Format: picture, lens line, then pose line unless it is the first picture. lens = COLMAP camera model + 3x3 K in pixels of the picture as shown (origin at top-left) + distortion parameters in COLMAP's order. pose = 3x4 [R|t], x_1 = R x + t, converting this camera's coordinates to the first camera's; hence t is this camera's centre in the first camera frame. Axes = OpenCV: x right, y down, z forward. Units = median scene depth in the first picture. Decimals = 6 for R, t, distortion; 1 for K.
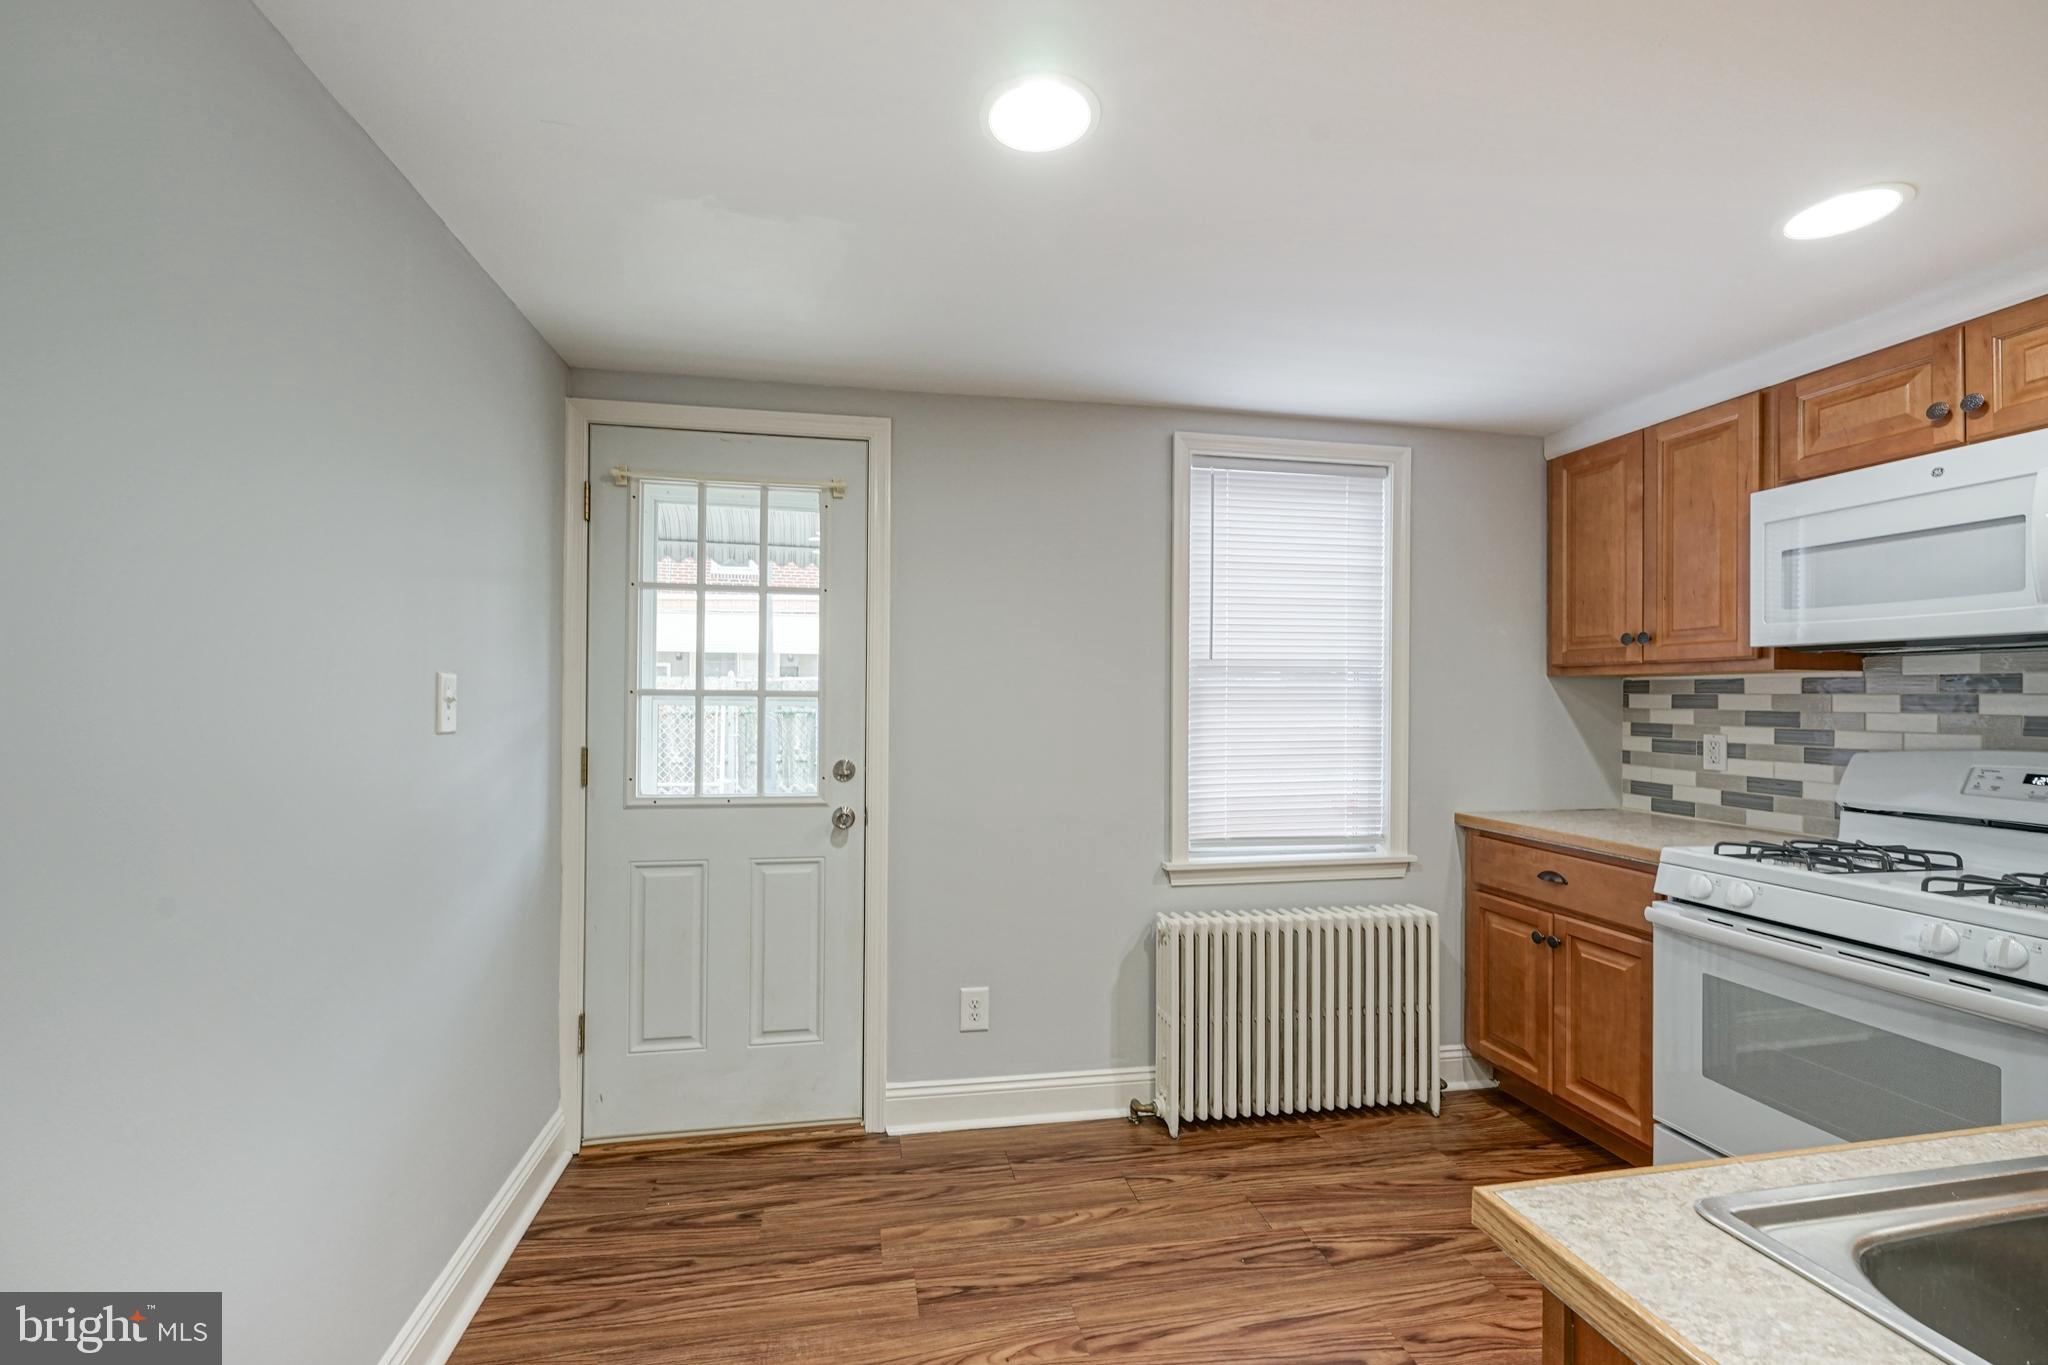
lens RADIAL K [[837.8, 0, 1027.5], [0, 837.8, 695.8], [0, 0, 1]] dist [0.001288, 0.000312]
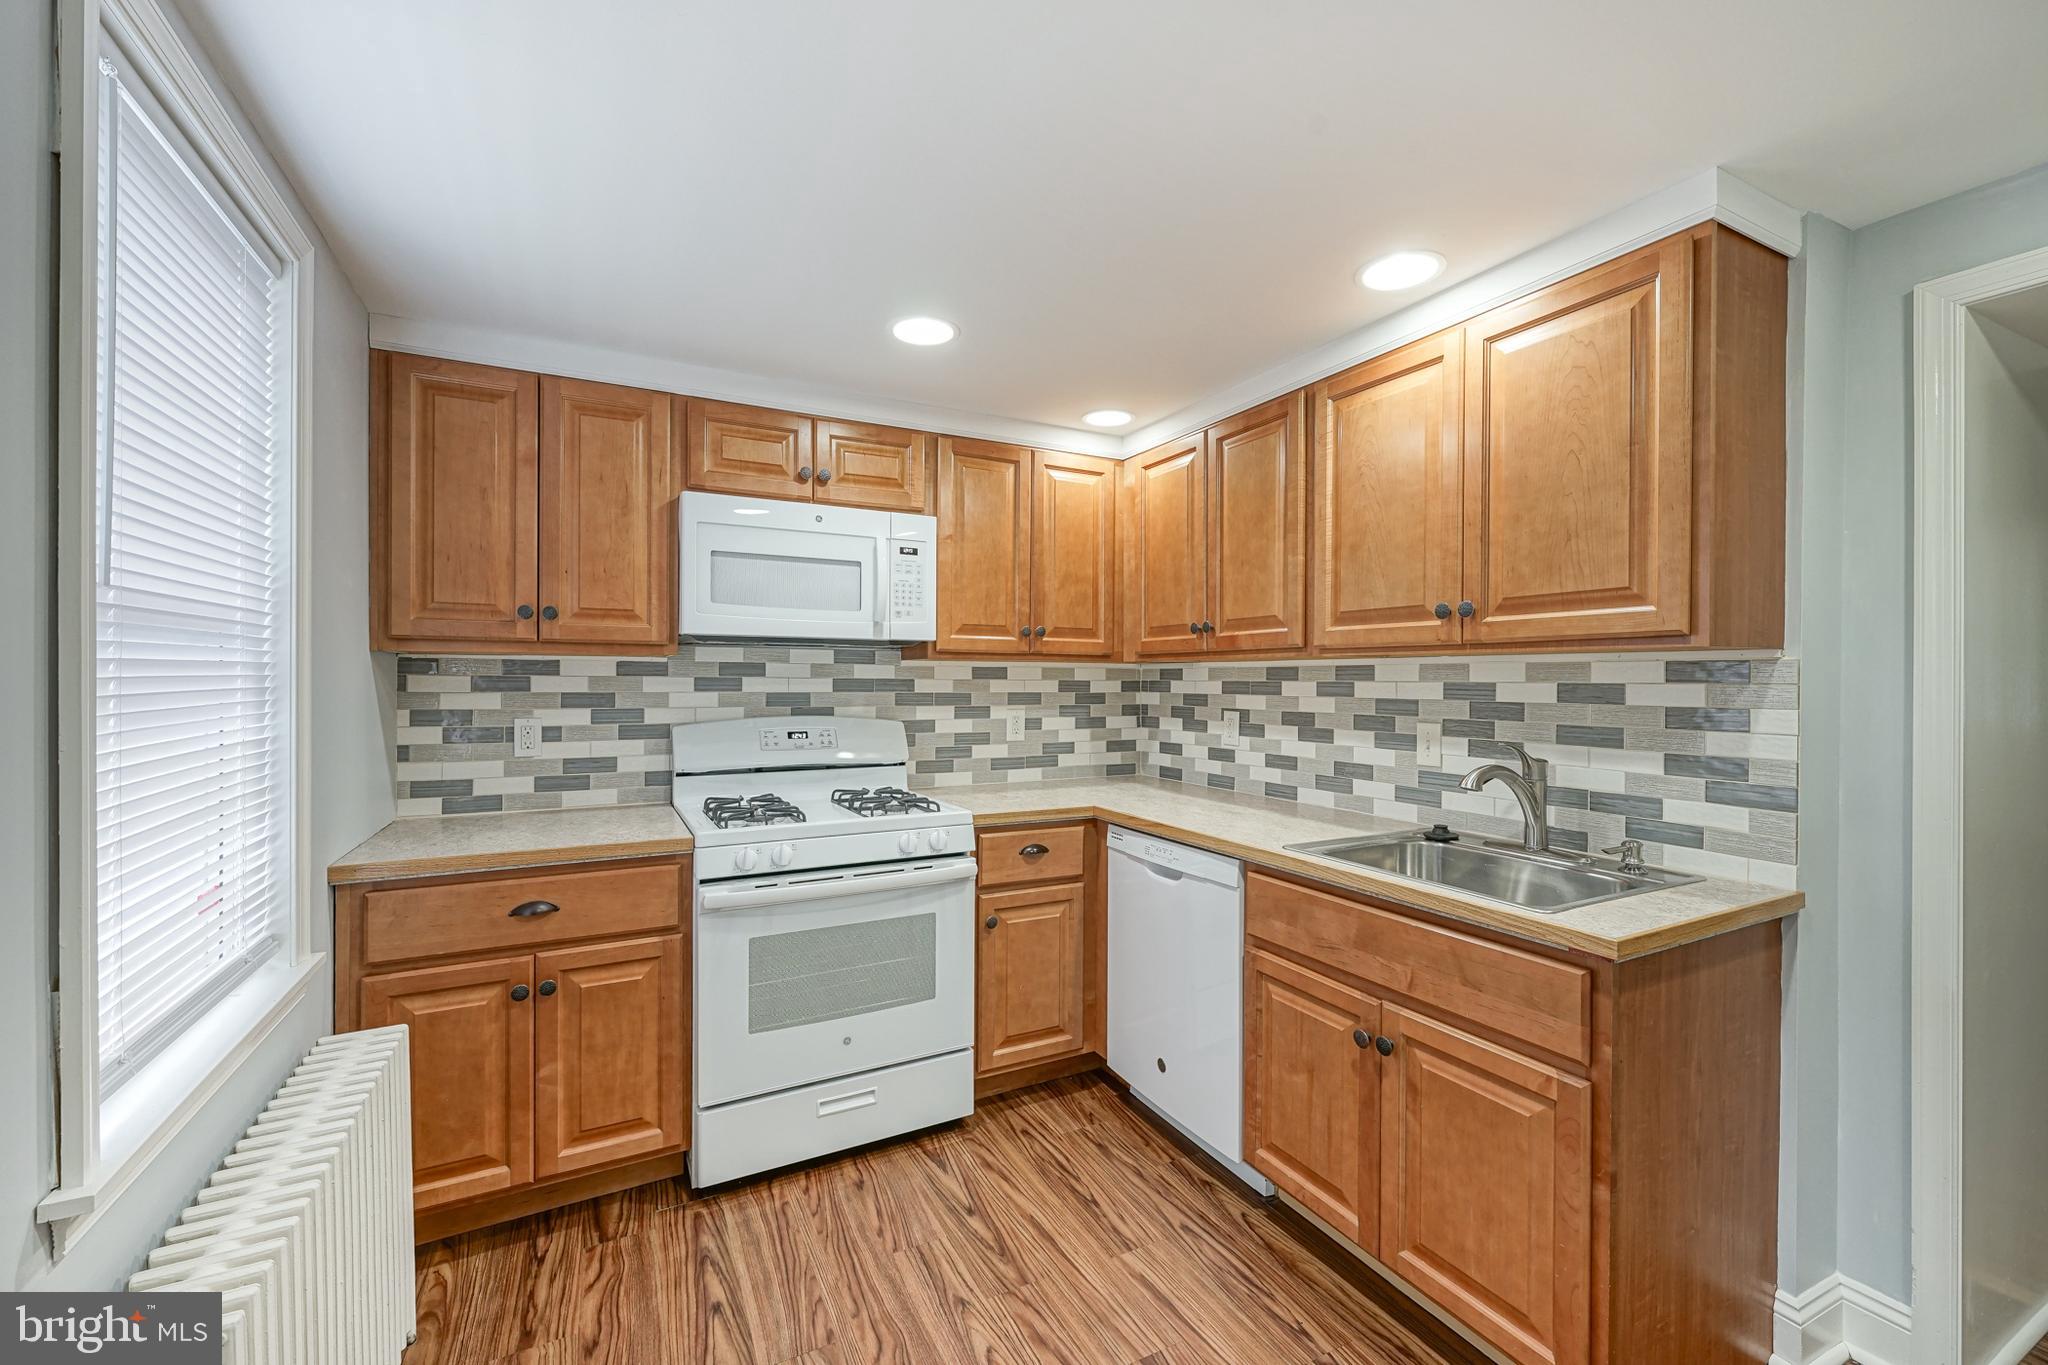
lens RADIAL K [[837.8, 0, 1005.1], [0, 837.8, 688.1], [0, 0, 1]] dist [0.001288, 0.000312]
pose [[-0.241677, -0.016401, 0.970218, -0.241822], [-0.005440, 0.999864, 0.015547, -0.006228], [-0.970341, -0.001521, -0.241734, 0.749892]]
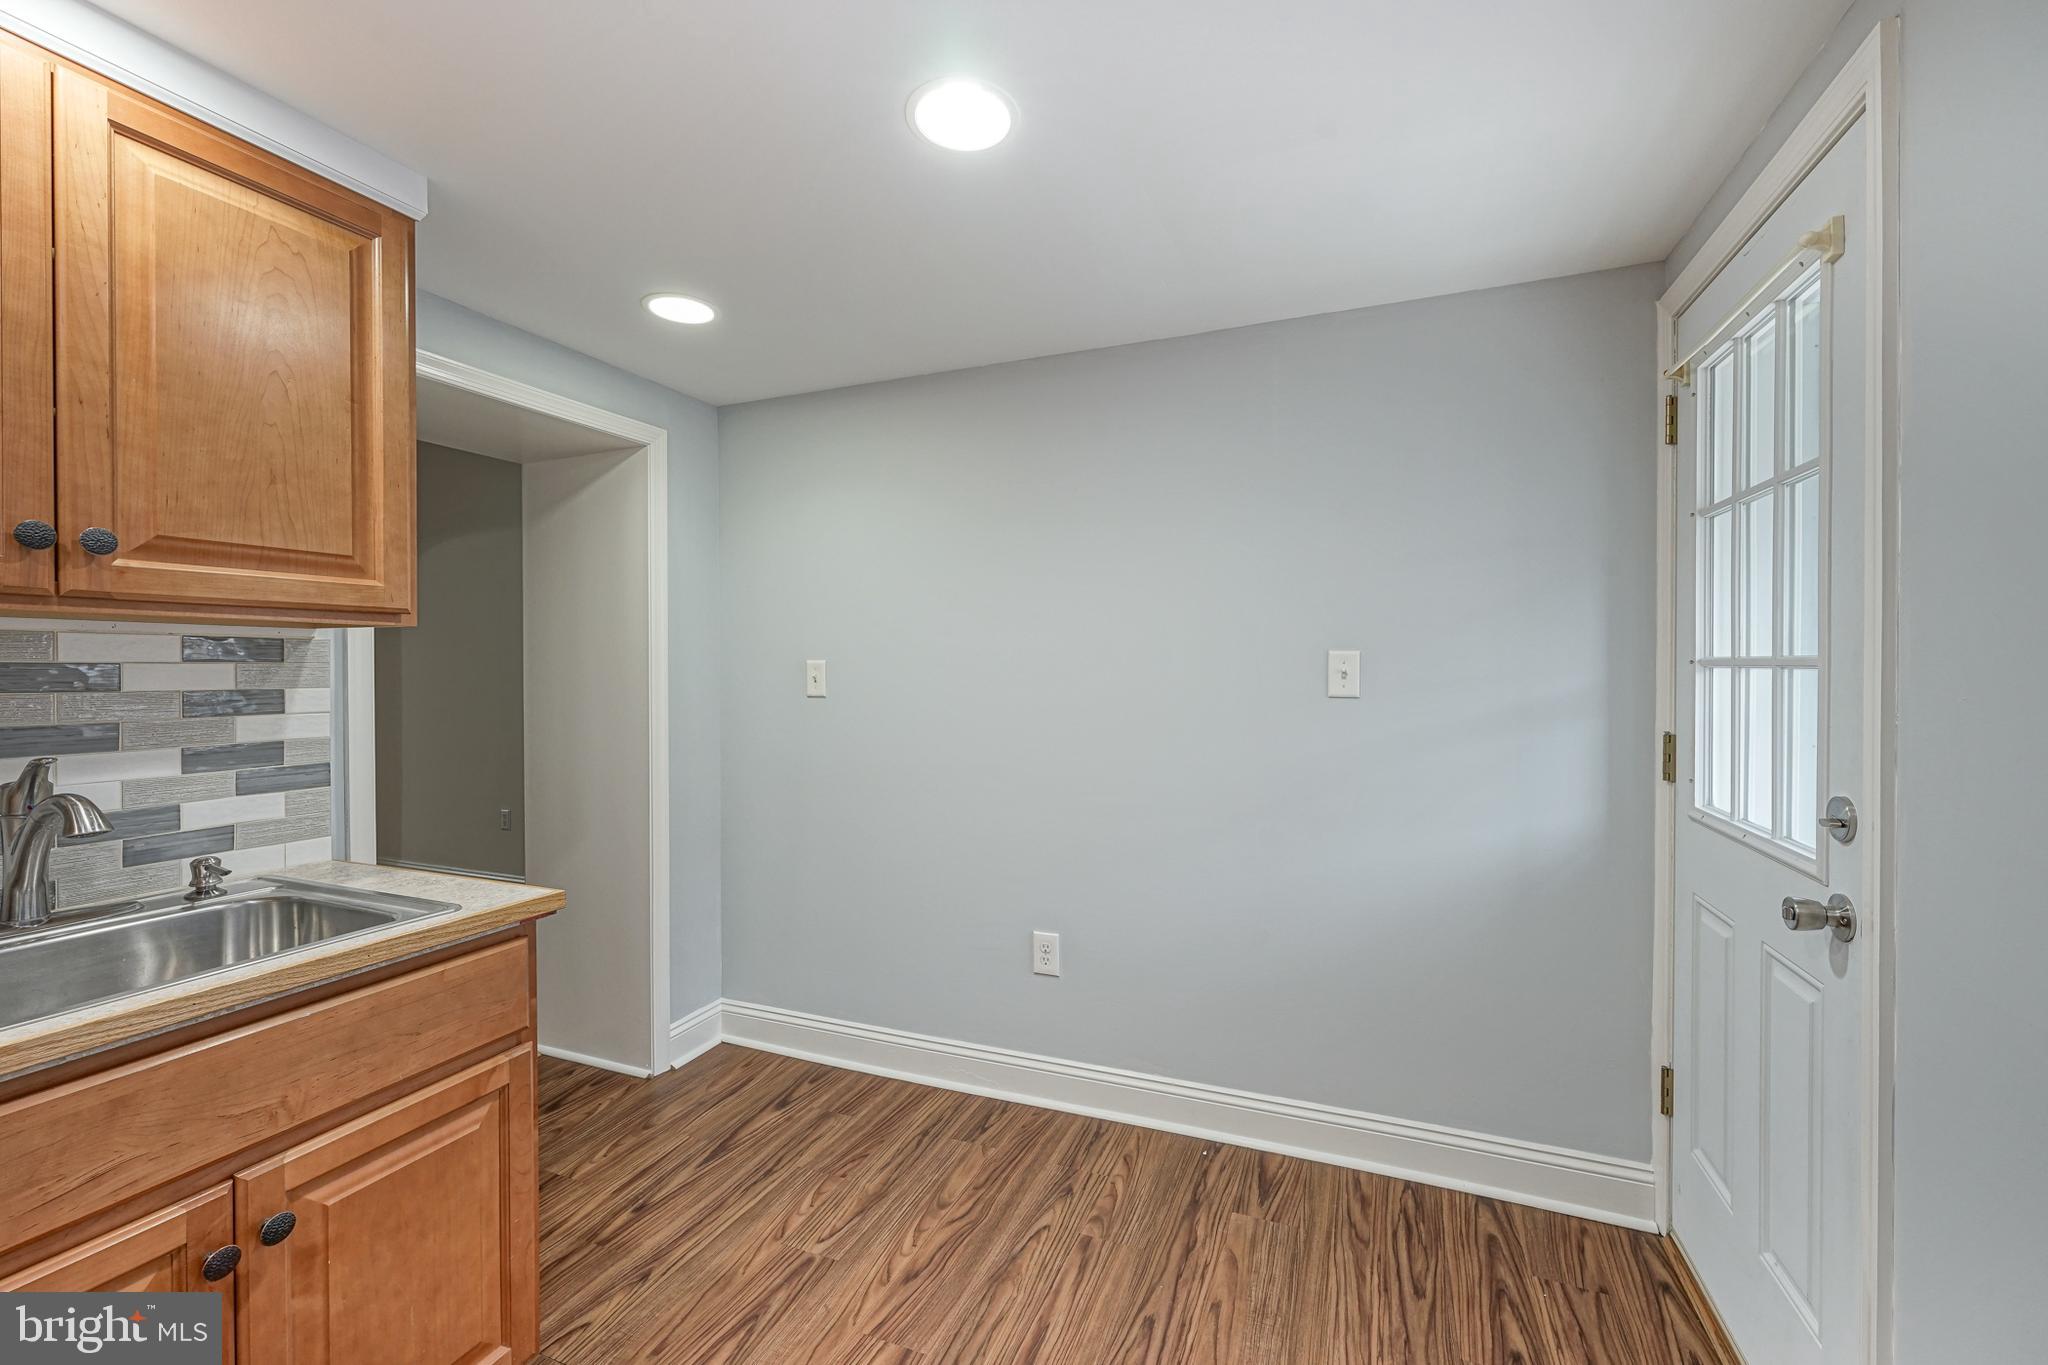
lens RADIAL K [[837.8, 0, 1001.7], [0, 837.8, 683.5], [0, 0, 1]] dist [0.001288, 0.000312]
pose [[-0.582961, 0.009977, -0.812439, 0.425412], [0.000287, 0.999927, 0.012073, 0.004752], [0.812500, 0.006805, -0.582921, 0.837164]]
